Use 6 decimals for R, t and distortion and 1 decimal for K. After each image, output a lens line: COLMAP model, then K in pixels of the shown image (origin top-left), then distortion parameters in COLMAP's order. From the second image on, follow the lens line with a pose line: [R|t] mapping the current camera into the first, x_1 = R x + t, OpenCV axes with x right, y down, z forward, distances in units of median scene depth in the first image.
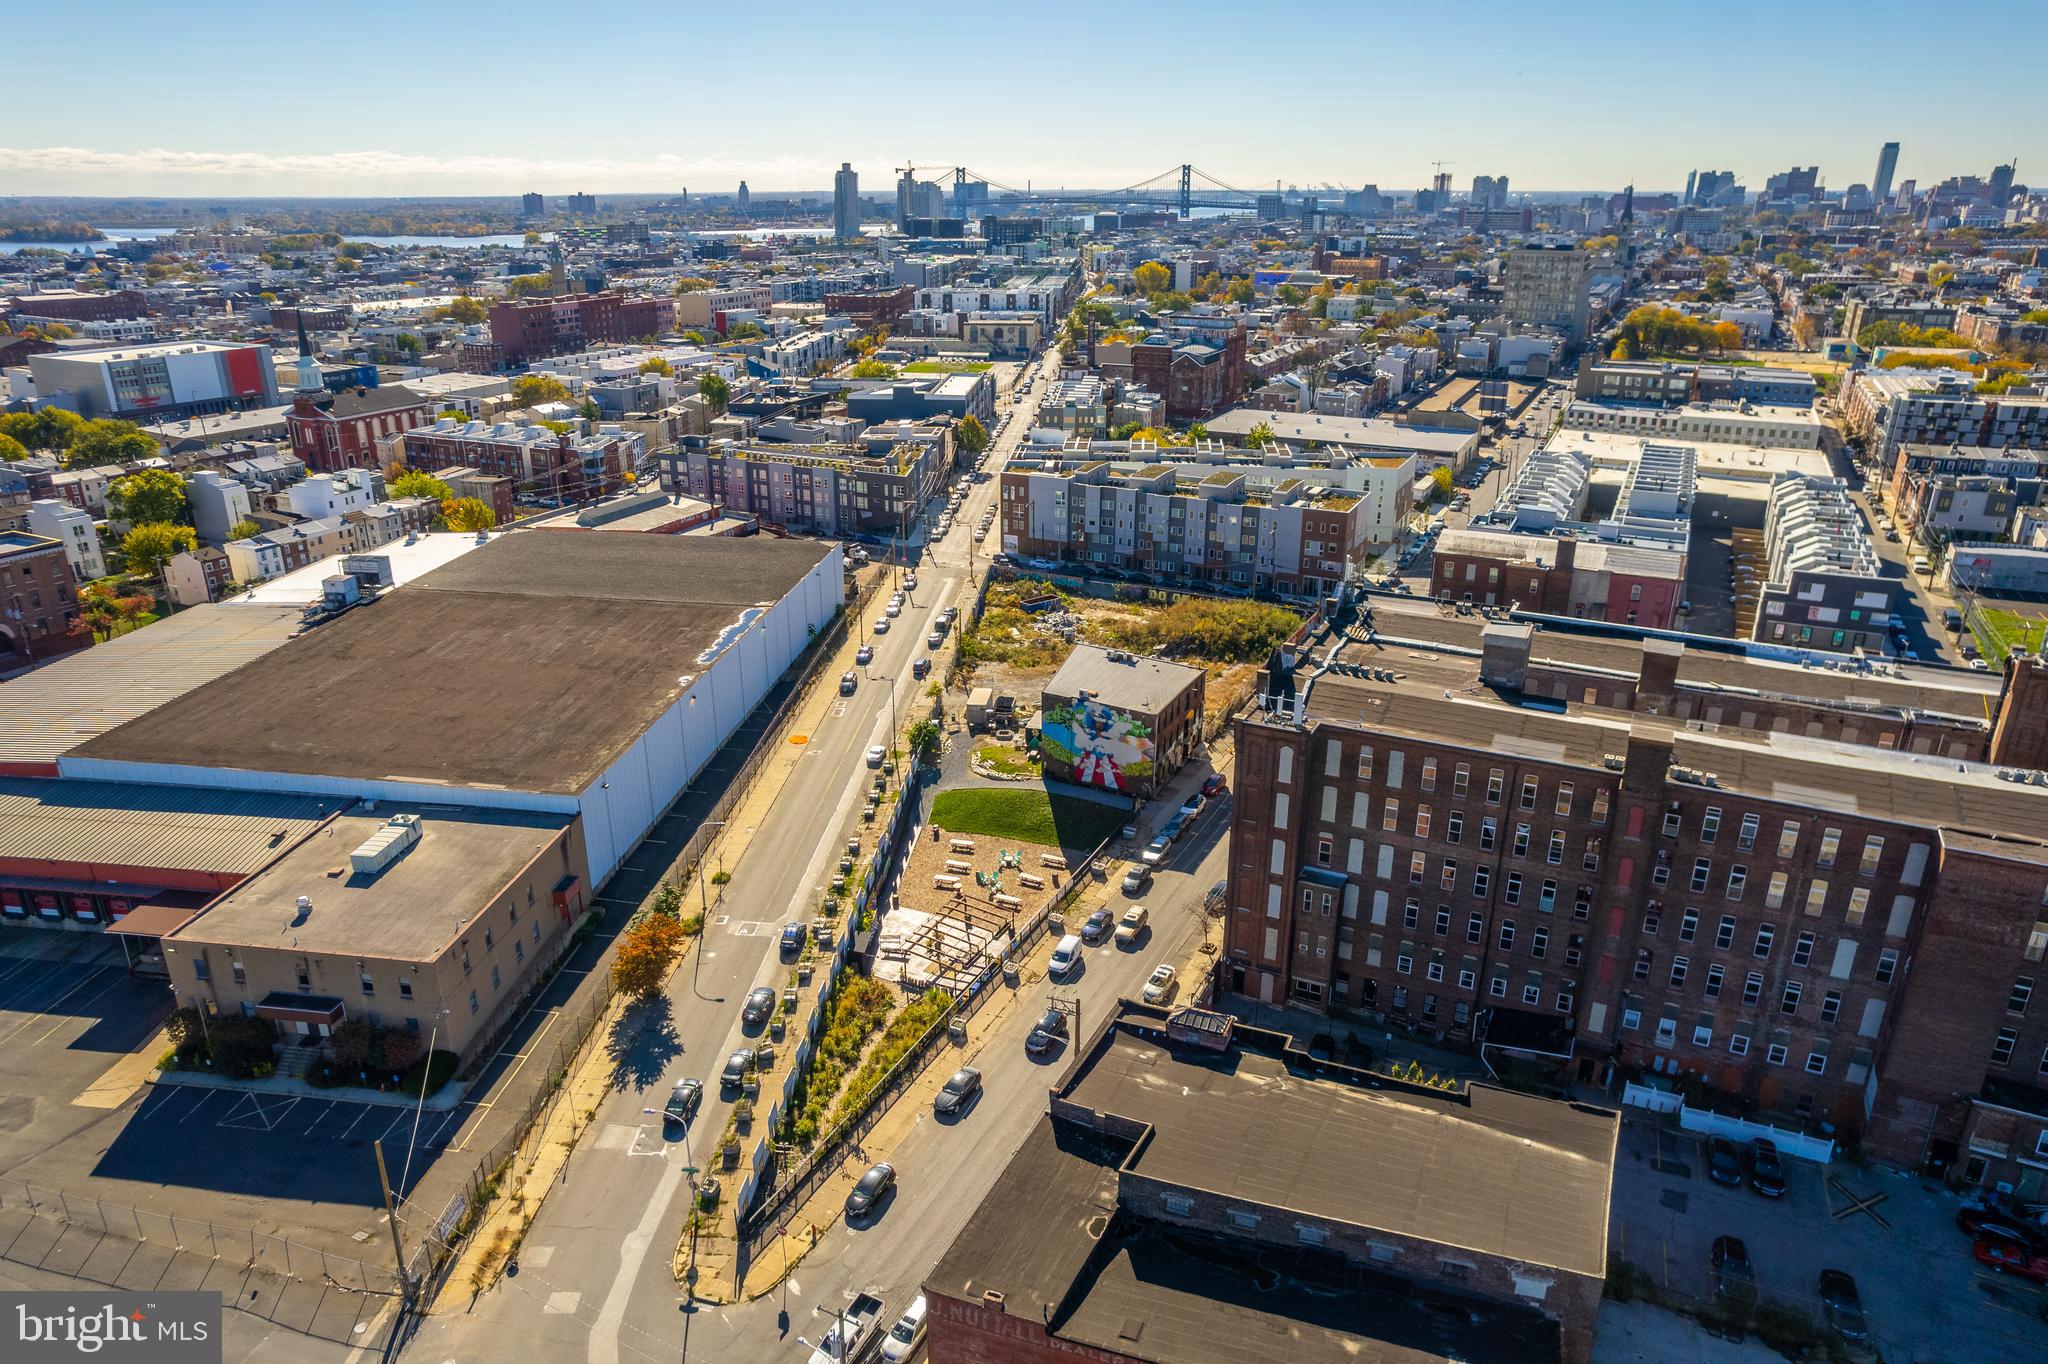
lens RADIAL K [[1318.5, 0, 989.7], [0, 1318.5, 699.3], [0, 0, 1]] dist [-0.065039, 0.063018]
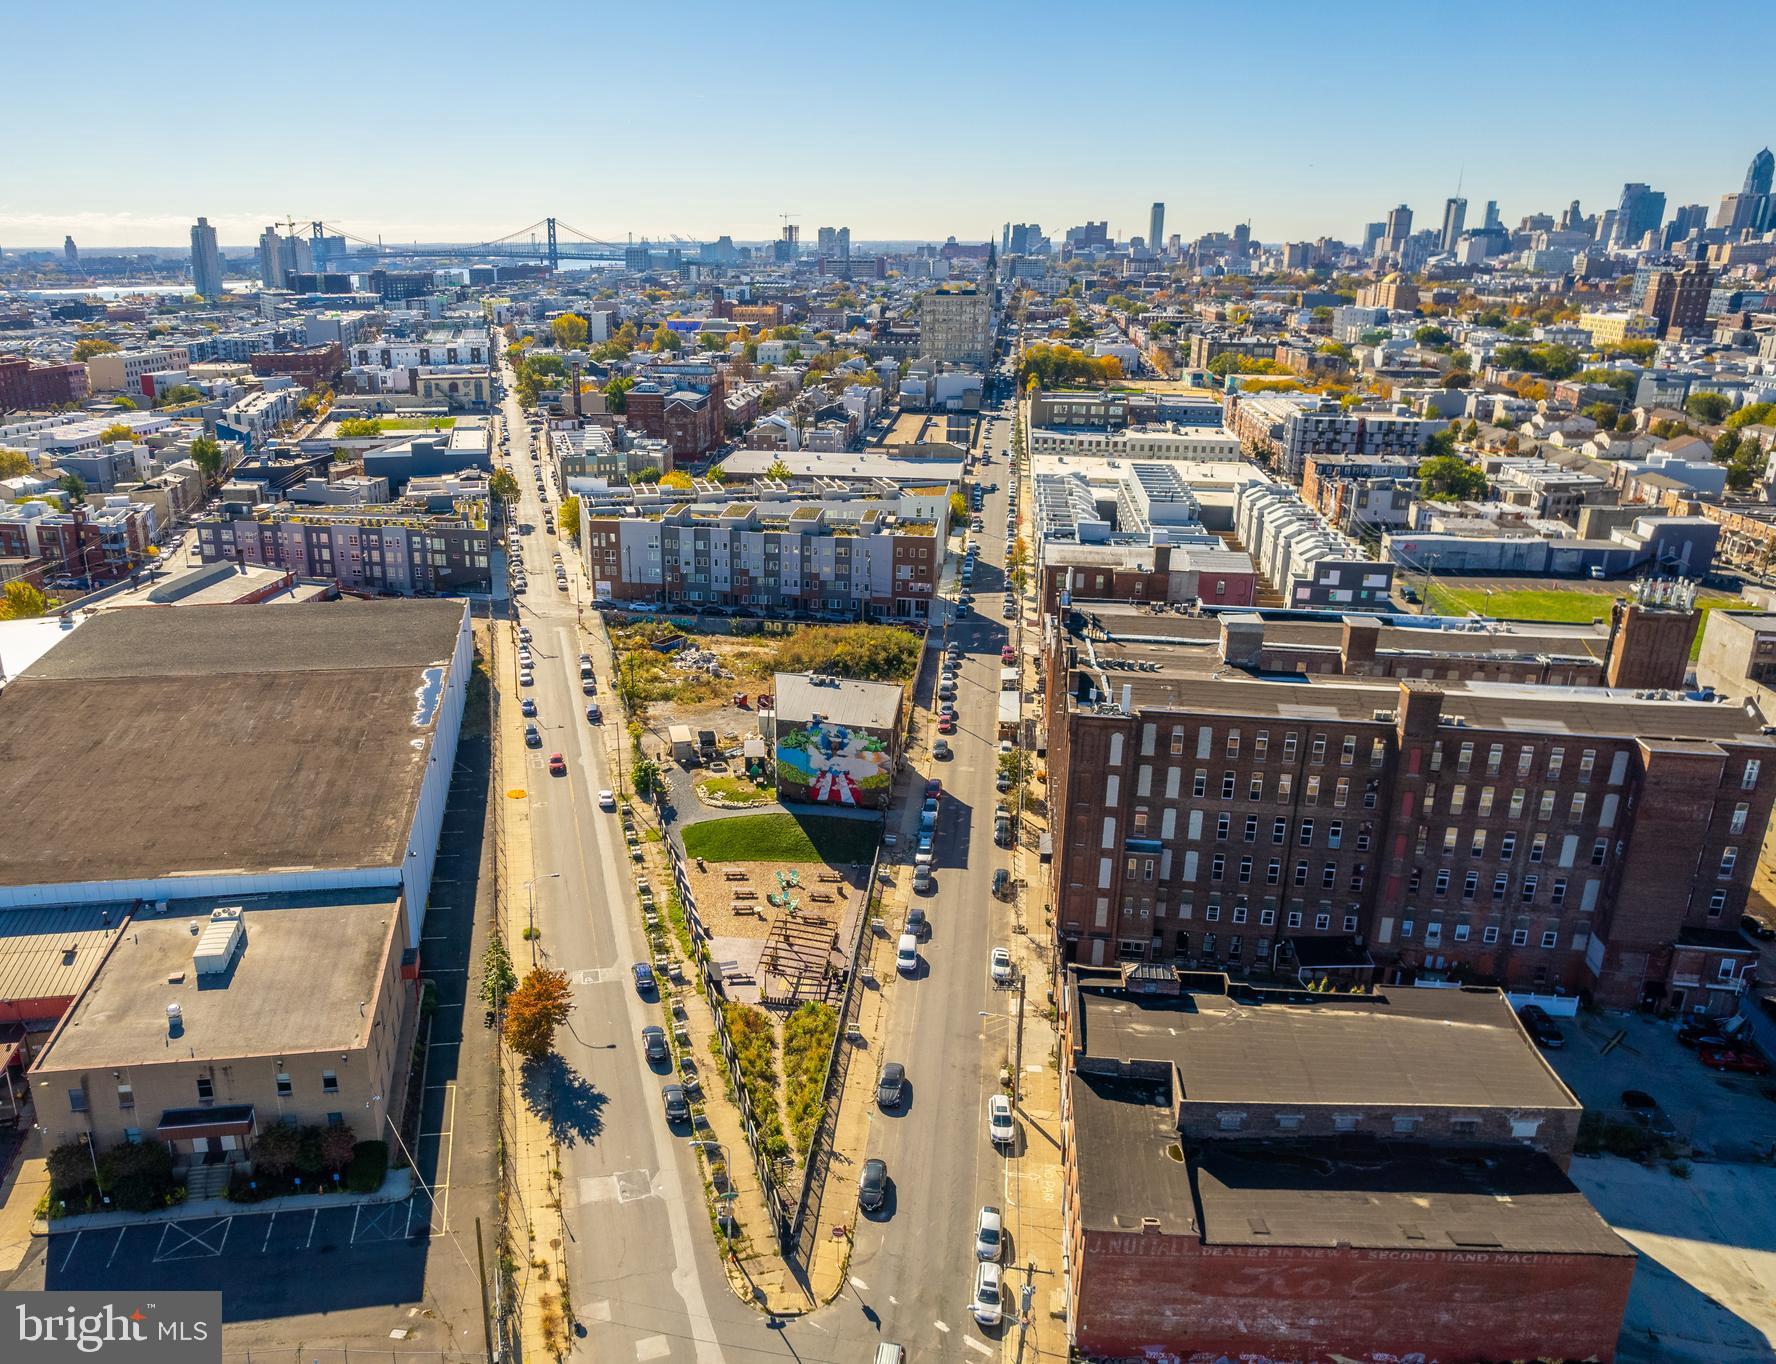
lens RADIAL K [[1325.0, 0, 742.8], [0, 1325.0, 685.0], [0, 0, 1]] dist [-0.066368, 0.067083]
pose [[0.957891, -0.090302, 0.272562, -0.322886], [0.103047, 0.994136, -0.032785, -0.001218], [-0.268003, 0.059491, 0.961580, -0.009960]]
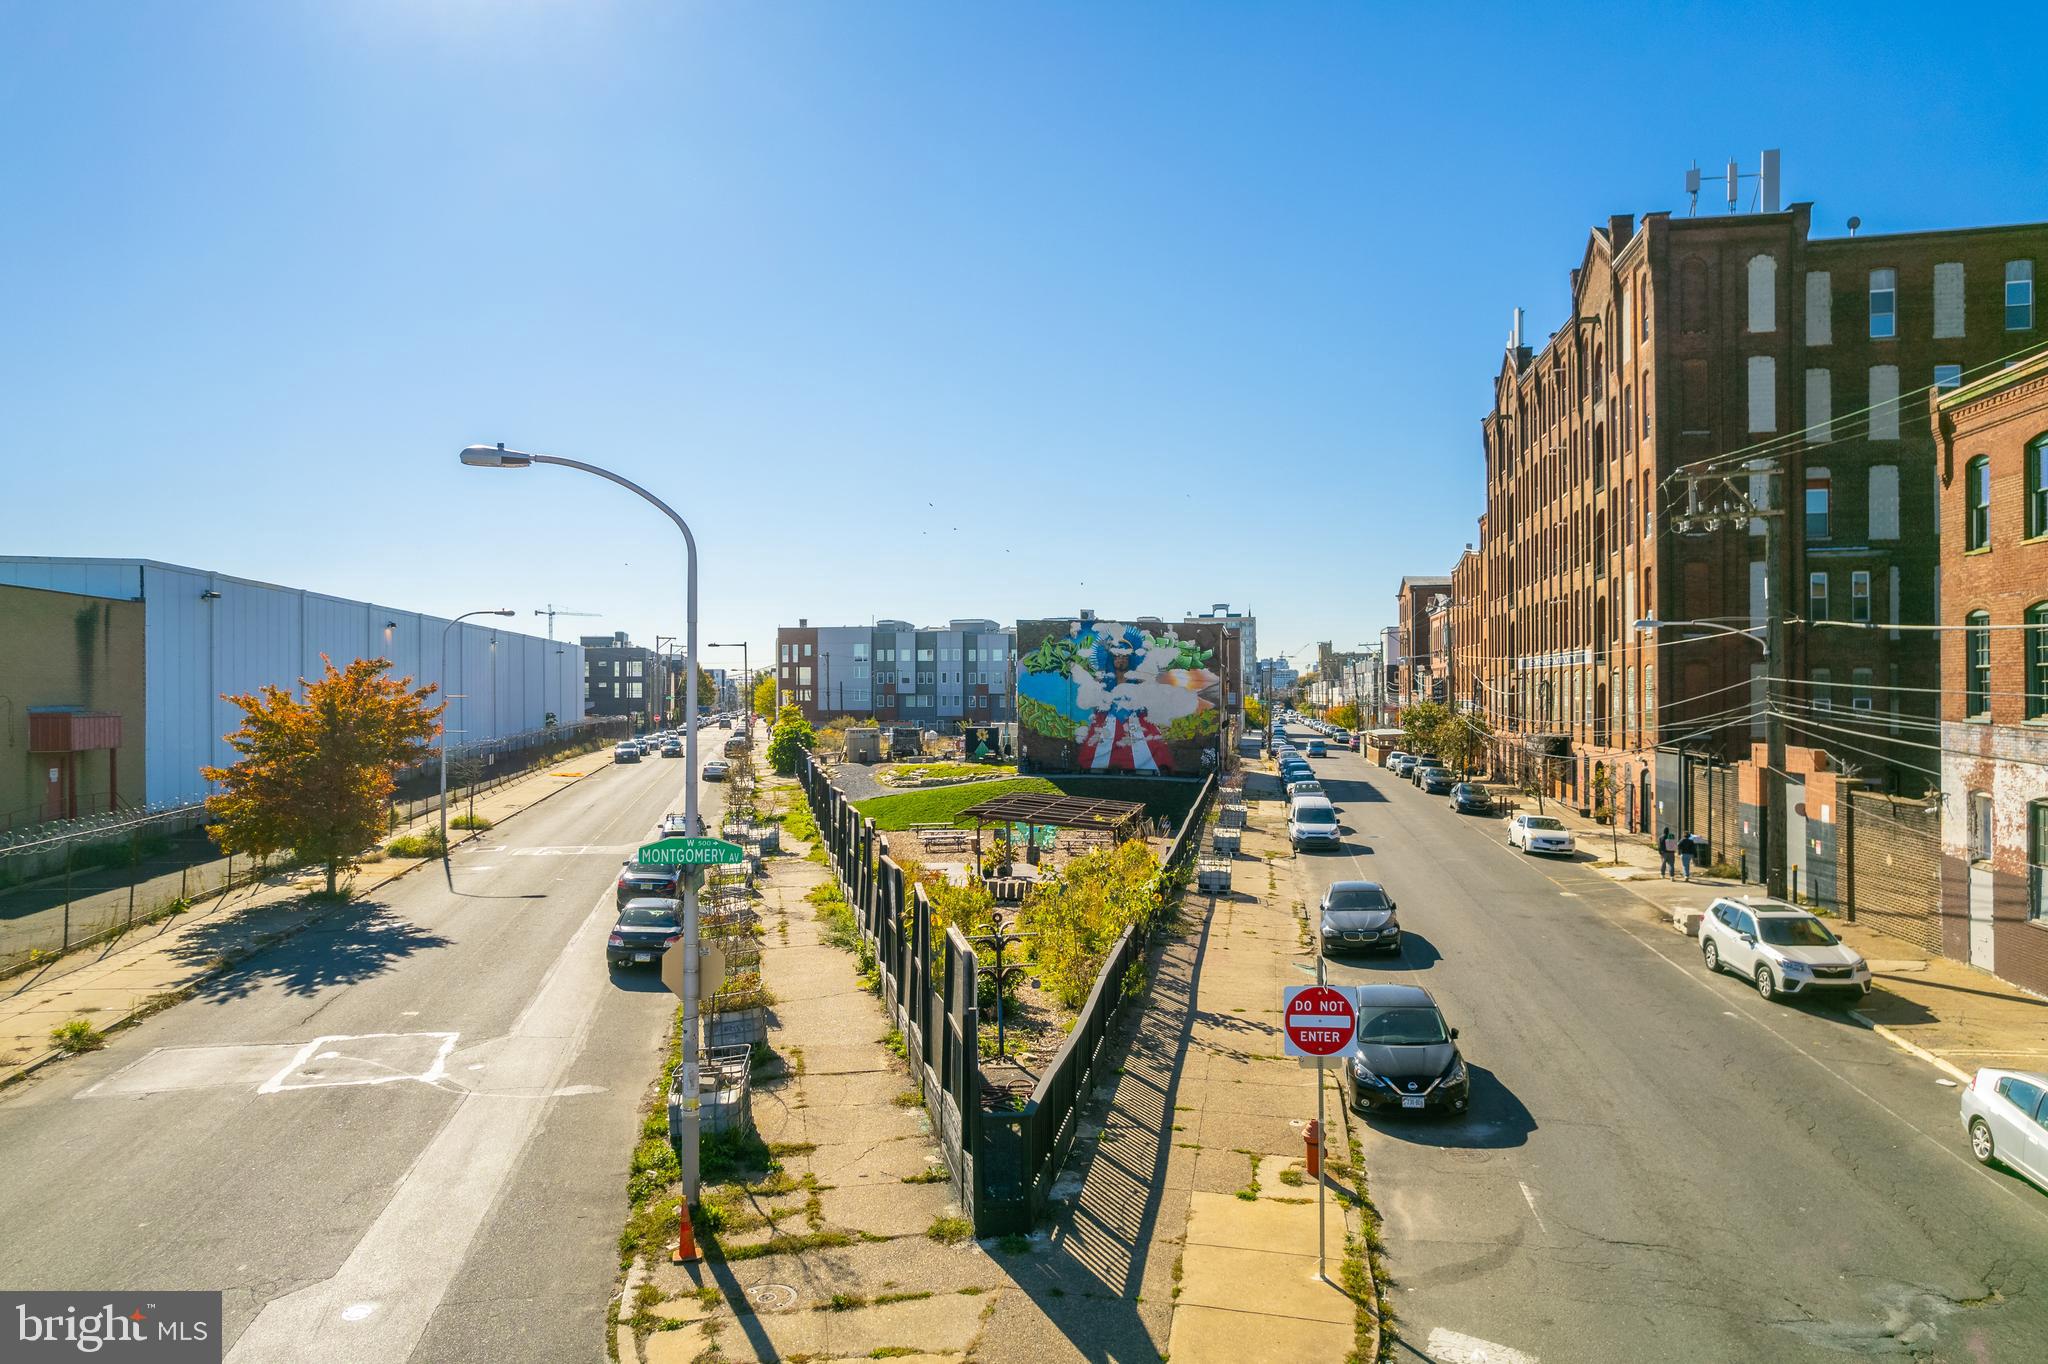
lens RADIAL K [[1318.5, 0, 991.6], [0, 1318.5, 701.5], [0, 0, 1]] dist [-0.065039, 0.063018]
pose [[0.960057, 0.004573, 0.279766, -0.167377], [0.097638, 0.931541, -0.350283, 0.285526], [-0.262215, 0.363608, 0.893886, 0.568561]]
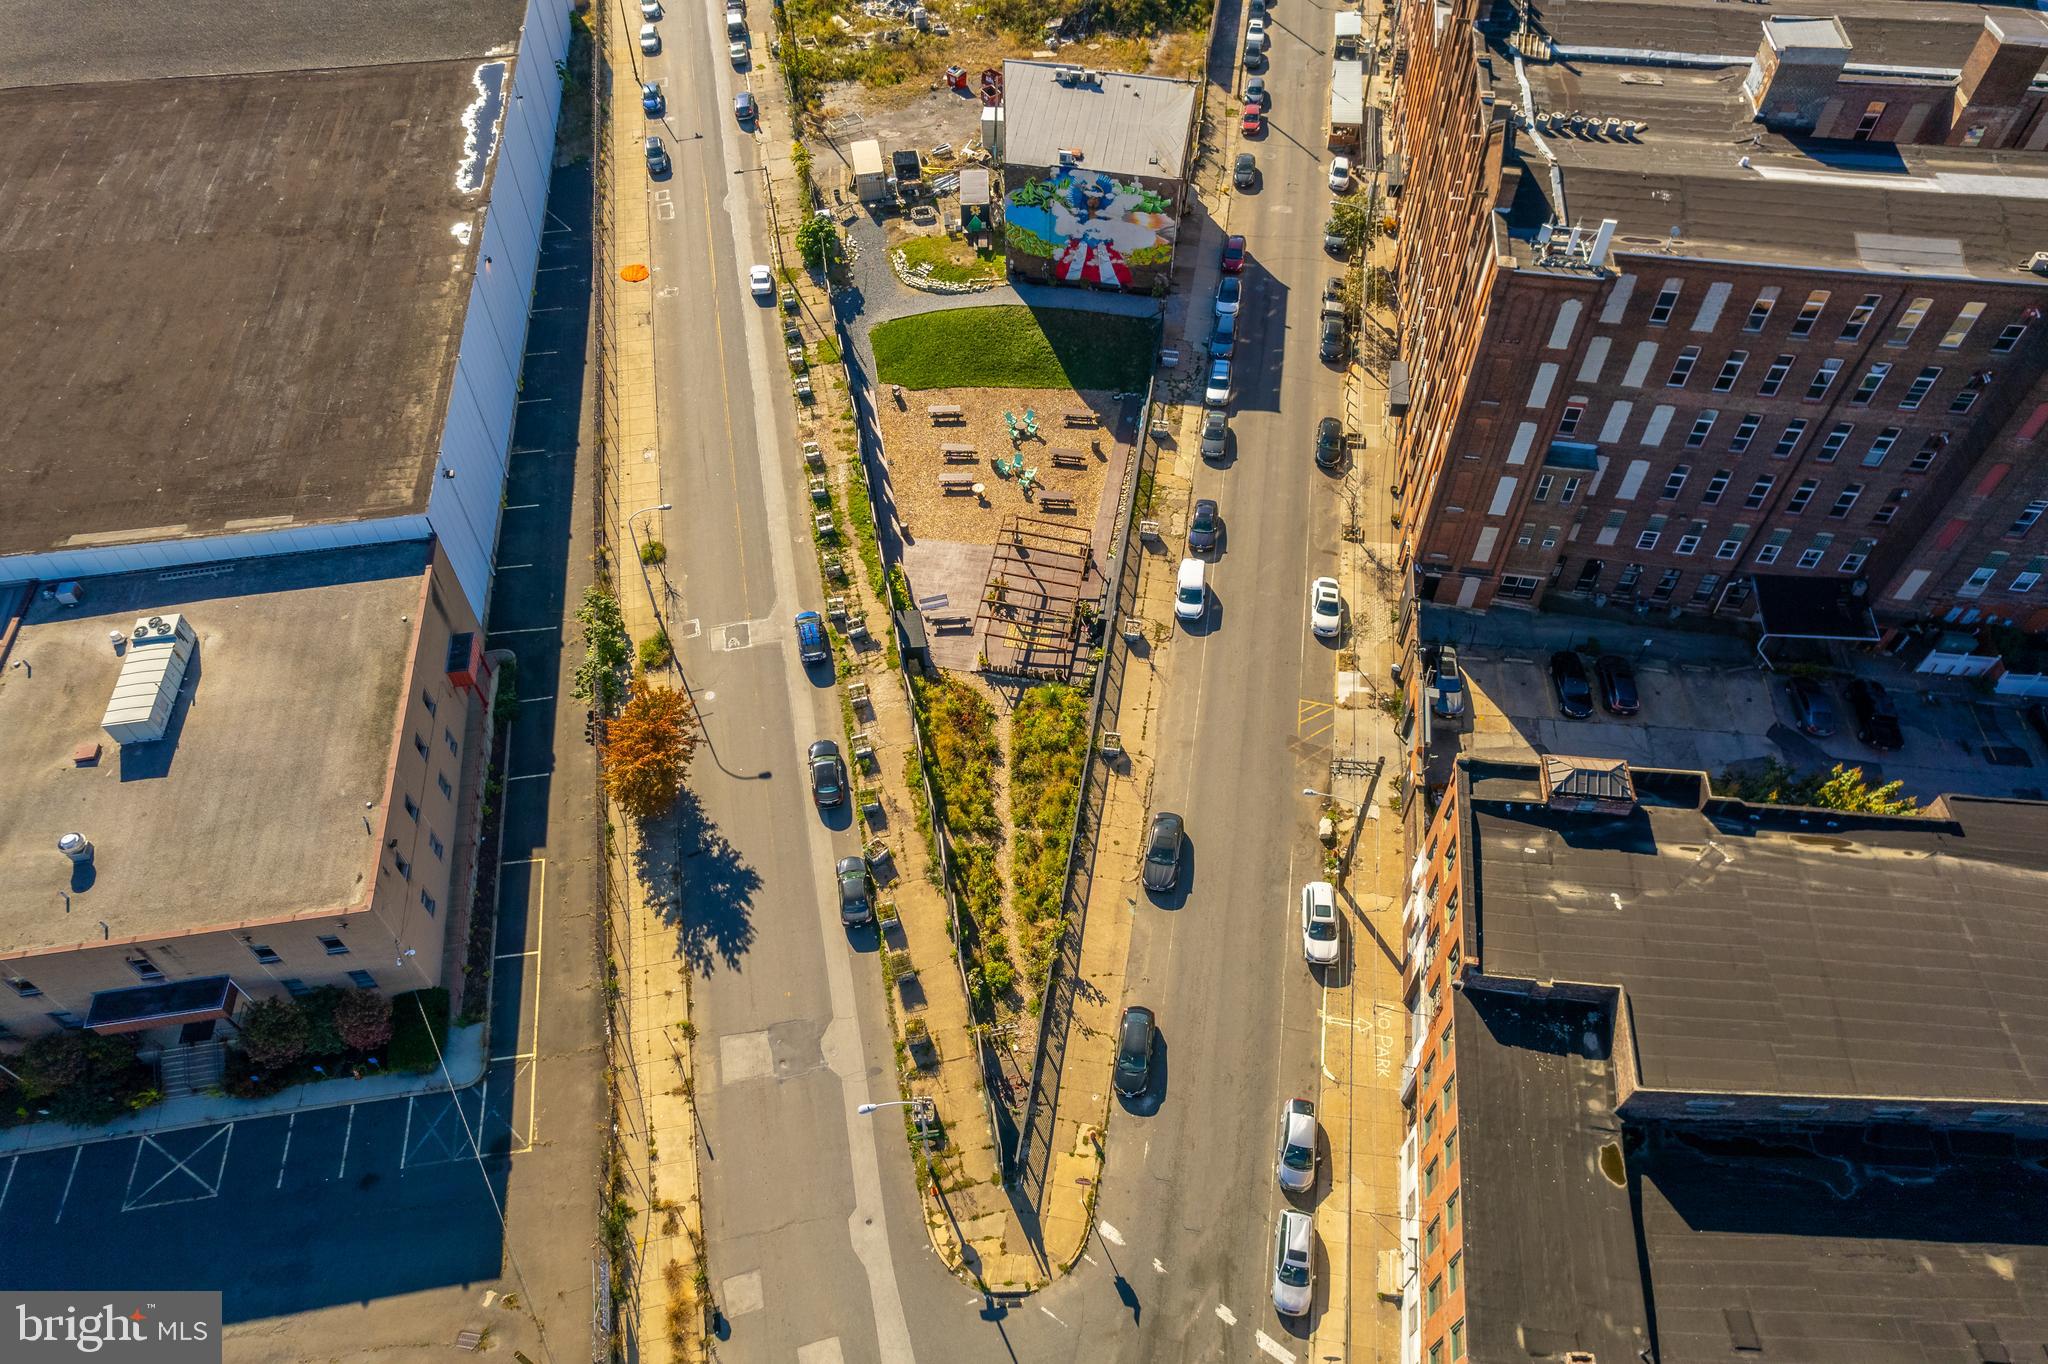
lens RADIAL K [[1318.5, 0, 989.7], [0, 1318.5, 687.5], [0, 0, 1]] dist [-0.065039, 0.063018]
pose [[0.955366, -0.236582, 0.176931, -0.183663], [0.121043, 0.859796, 0.496084, -0.131271], [-0.269489, -0.452525, 0.850057, 0.351845]]
